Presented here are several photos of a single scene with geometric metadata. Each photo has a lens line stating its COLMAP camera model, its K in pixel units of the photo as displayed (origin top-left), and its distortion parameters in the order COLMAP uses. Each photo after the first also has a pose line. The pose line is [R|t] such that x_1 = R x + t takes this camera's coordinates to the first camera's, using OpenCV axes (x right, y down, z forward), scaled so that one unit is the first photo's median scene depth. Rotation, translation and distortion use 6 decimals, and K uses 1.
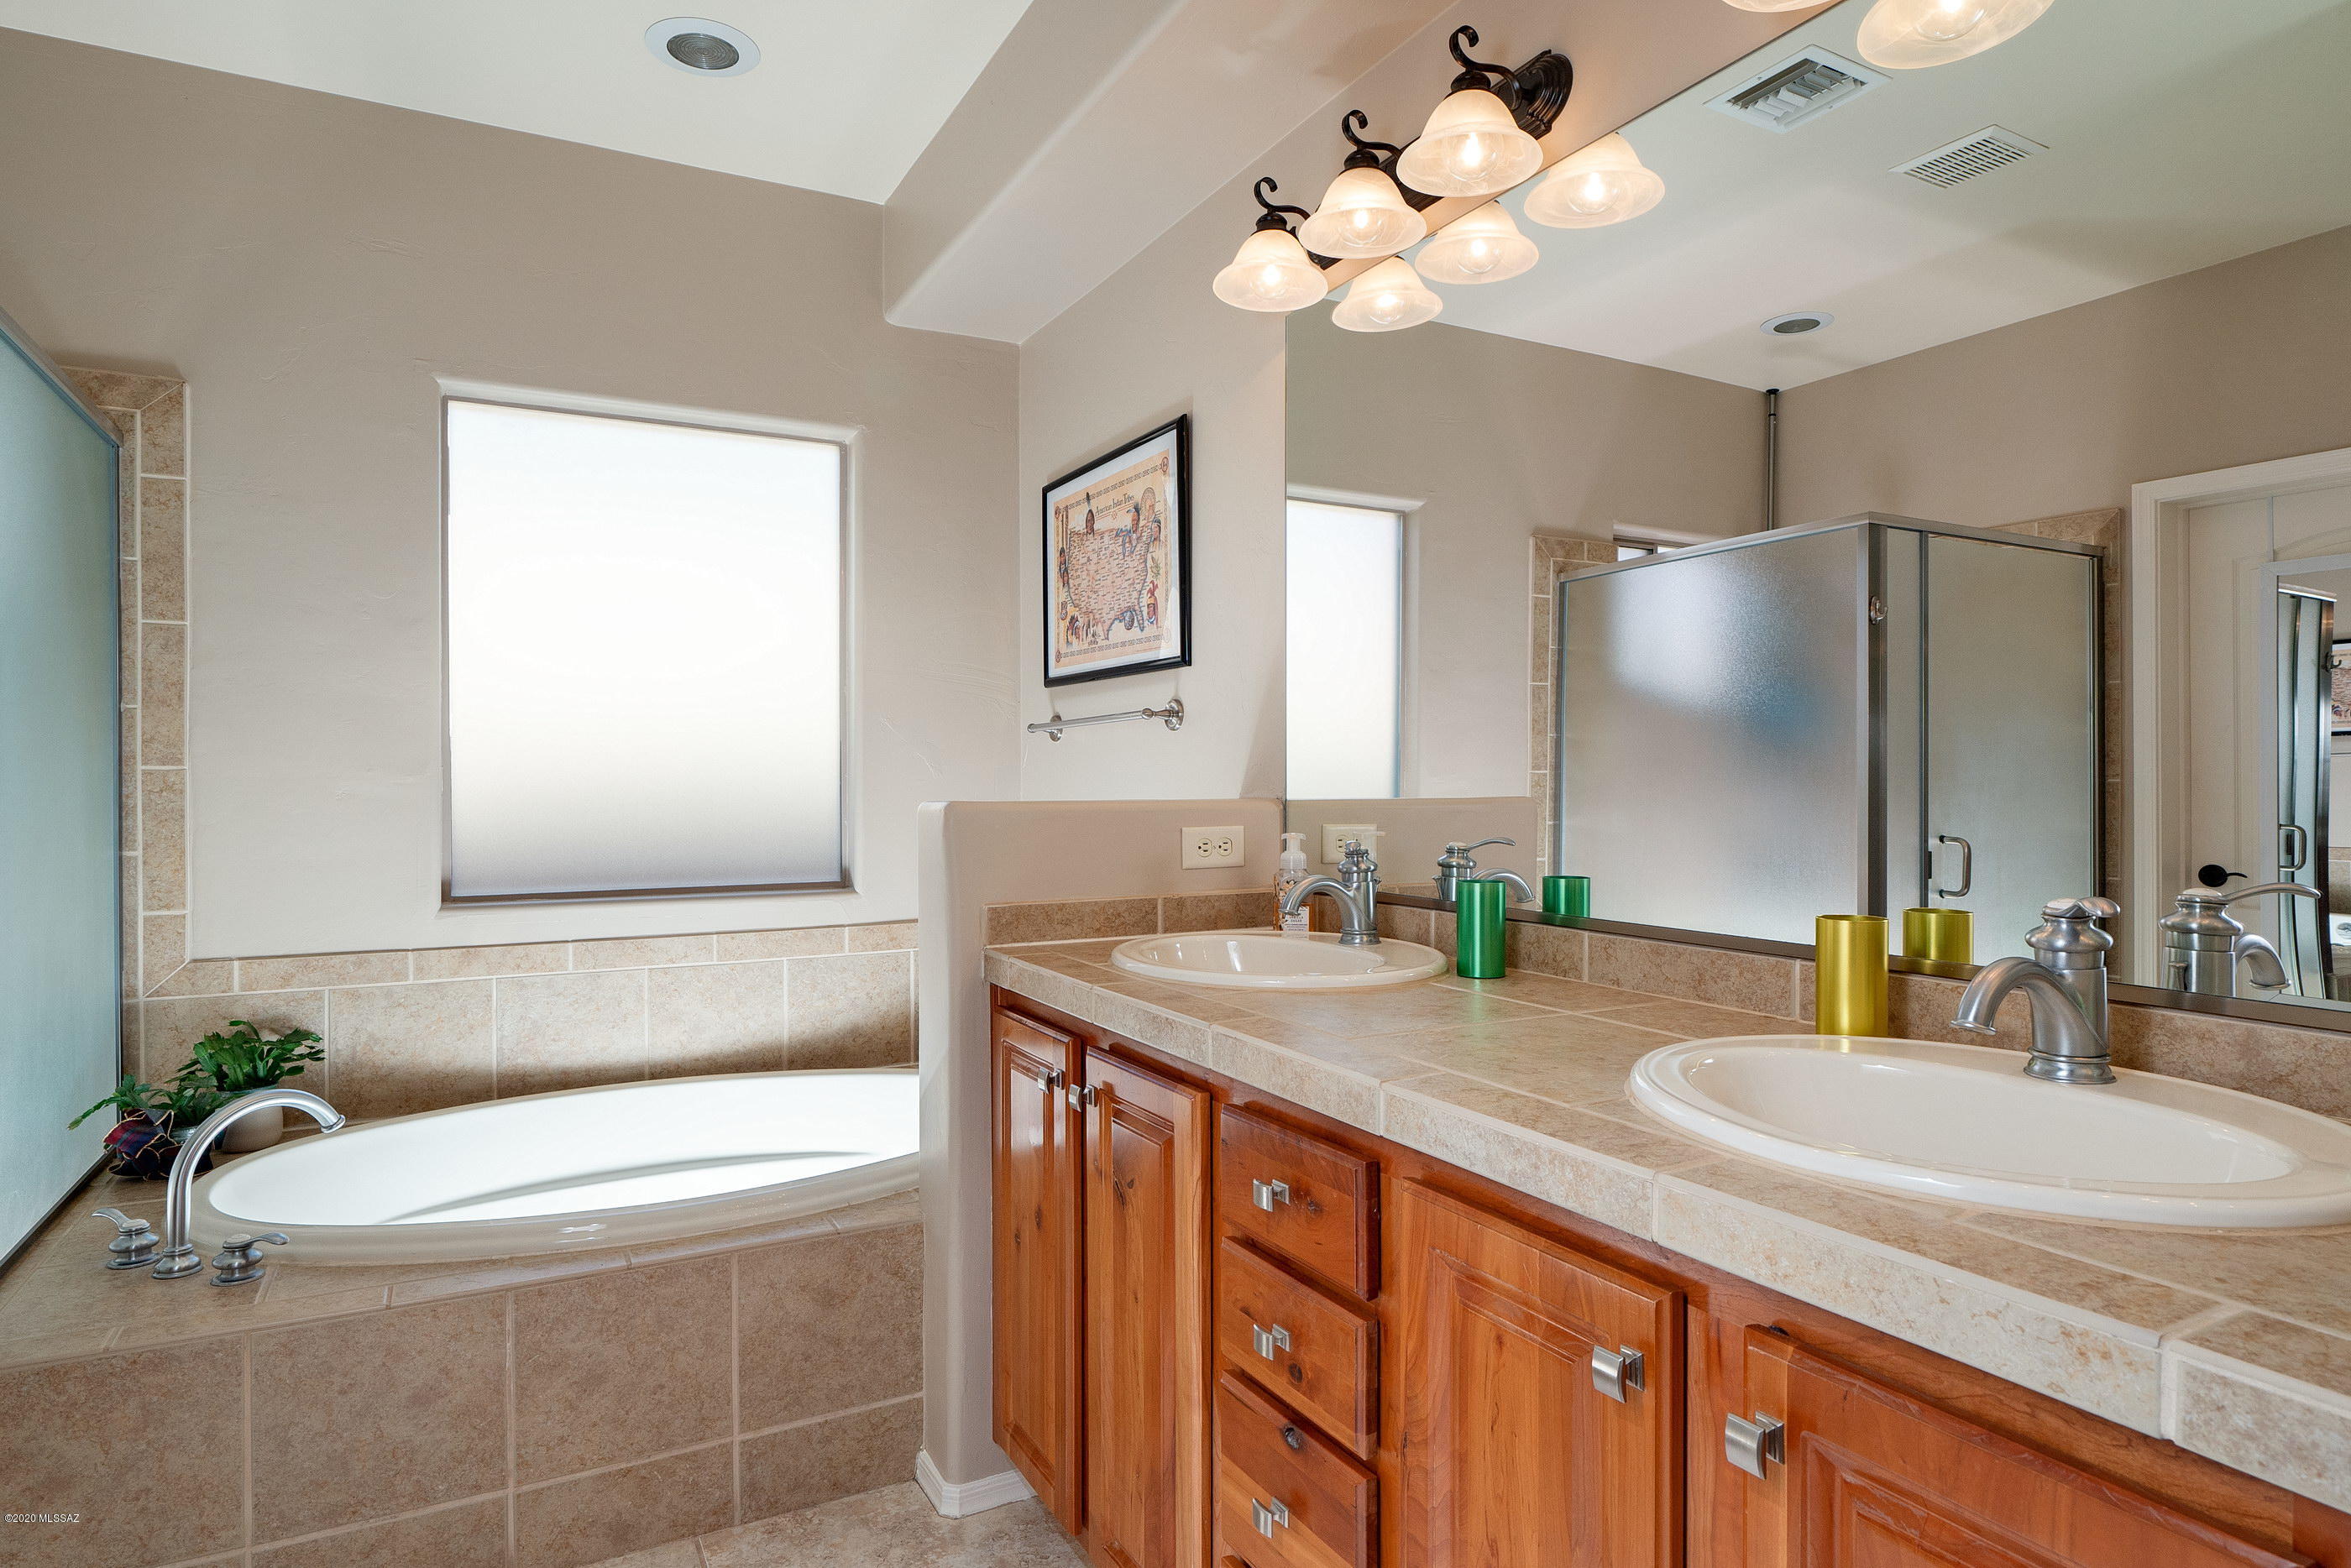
lens RADIAL K [[1239.6, 0, 1175.5], [0, 1239.6, 784.0], [0, 0, 1]] dist [-0.007159, -0.001138]
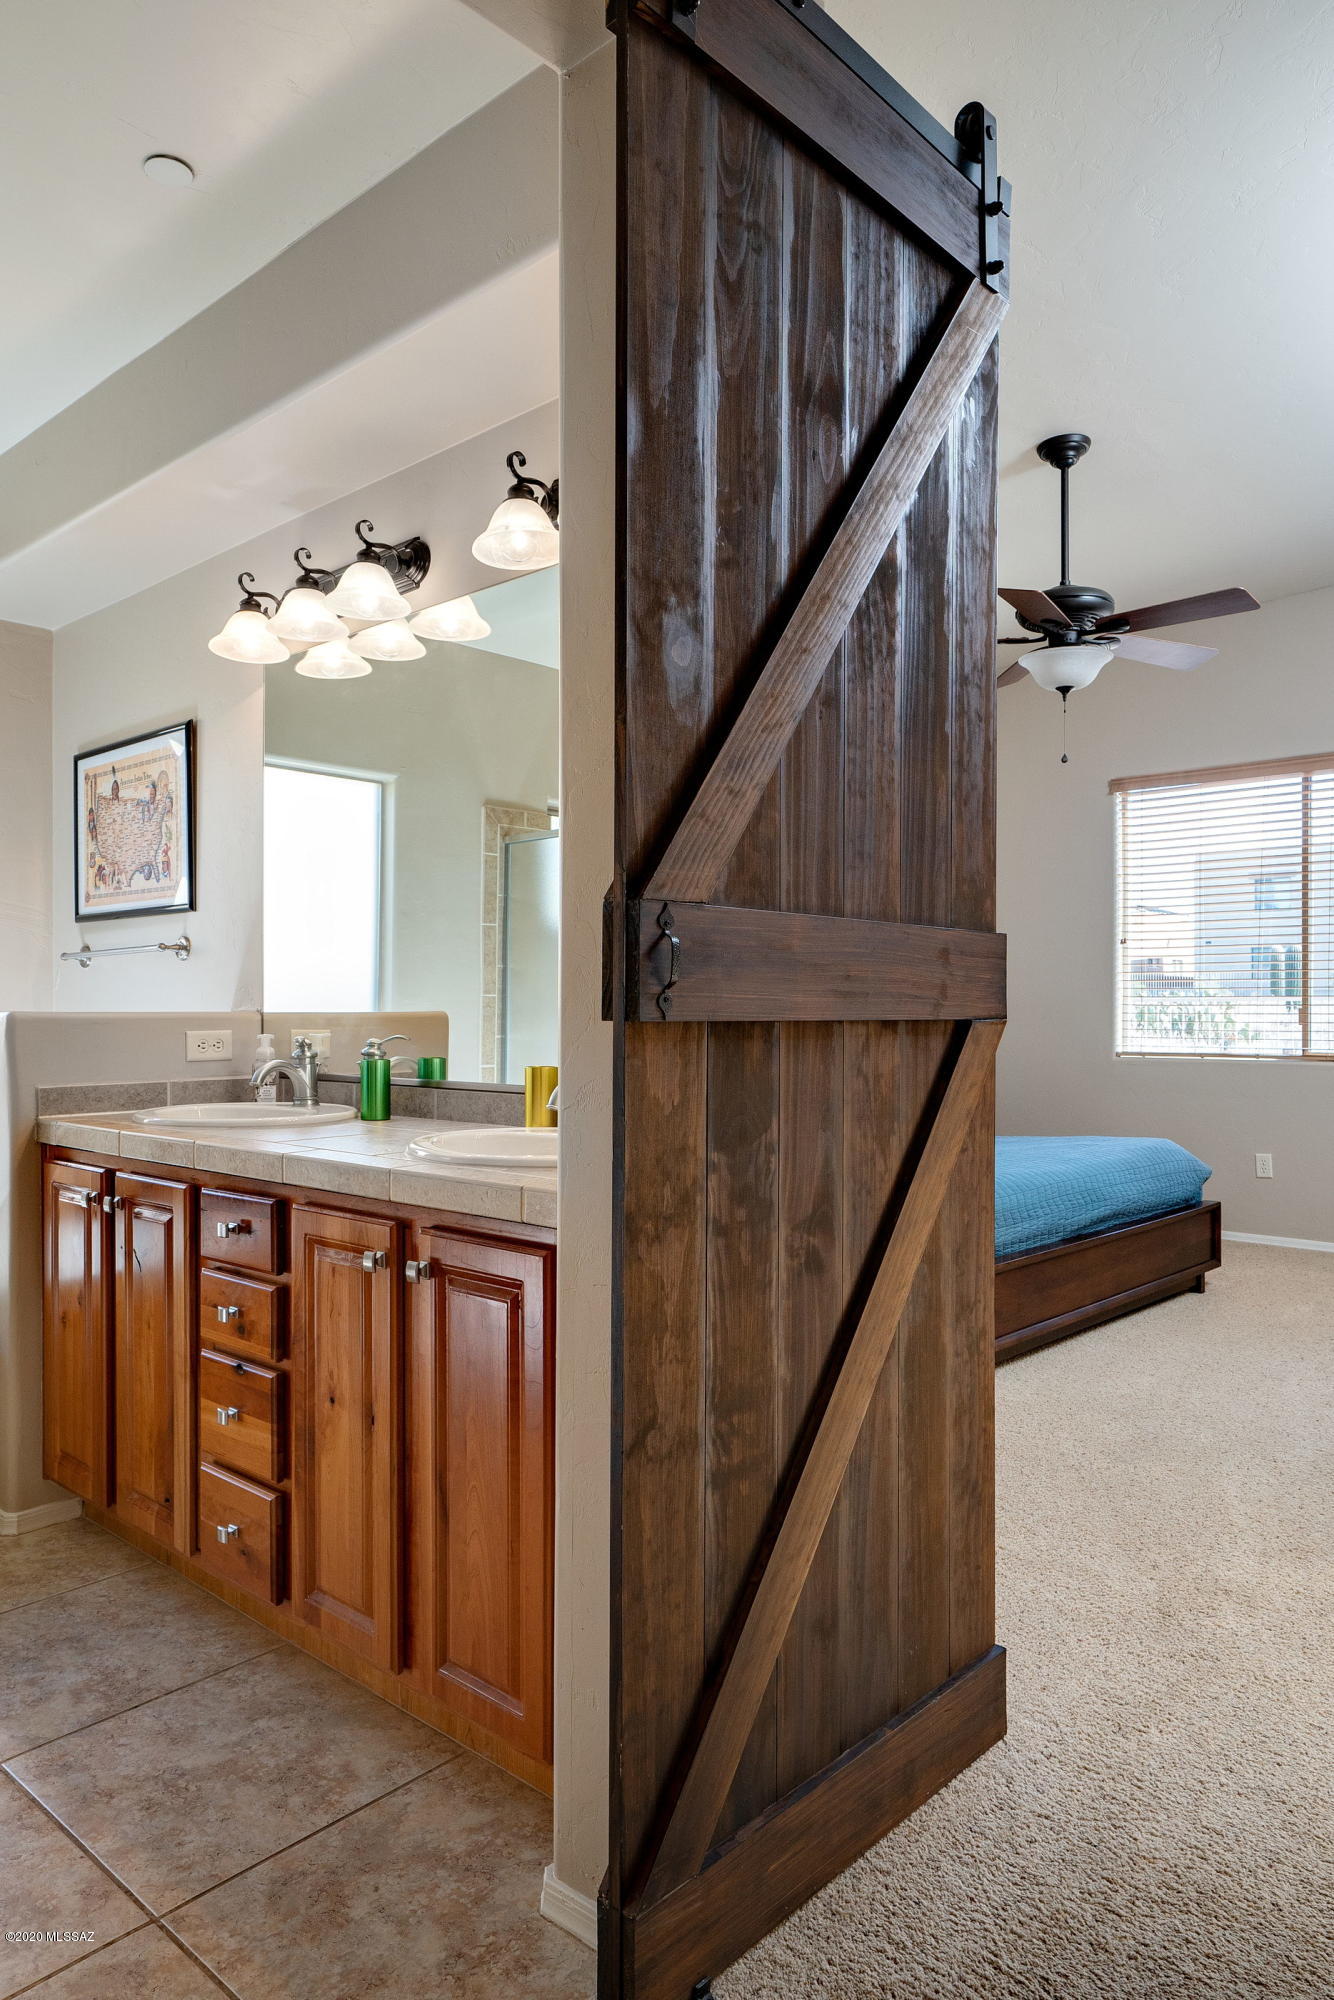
lens RADIAL K [[1325.4, 0, 510.5], [0, 1325.4, 1010.3], [0, 0, 1]] dist [-0.002477, -0.001115]
pose [[0.974553, 0.001474, 0.224152, 0.023152], [-0.000846, 0.999995, -0.002900, 0.013687], [-0.224156, 0.002637, 0.974550, -0.452028]]
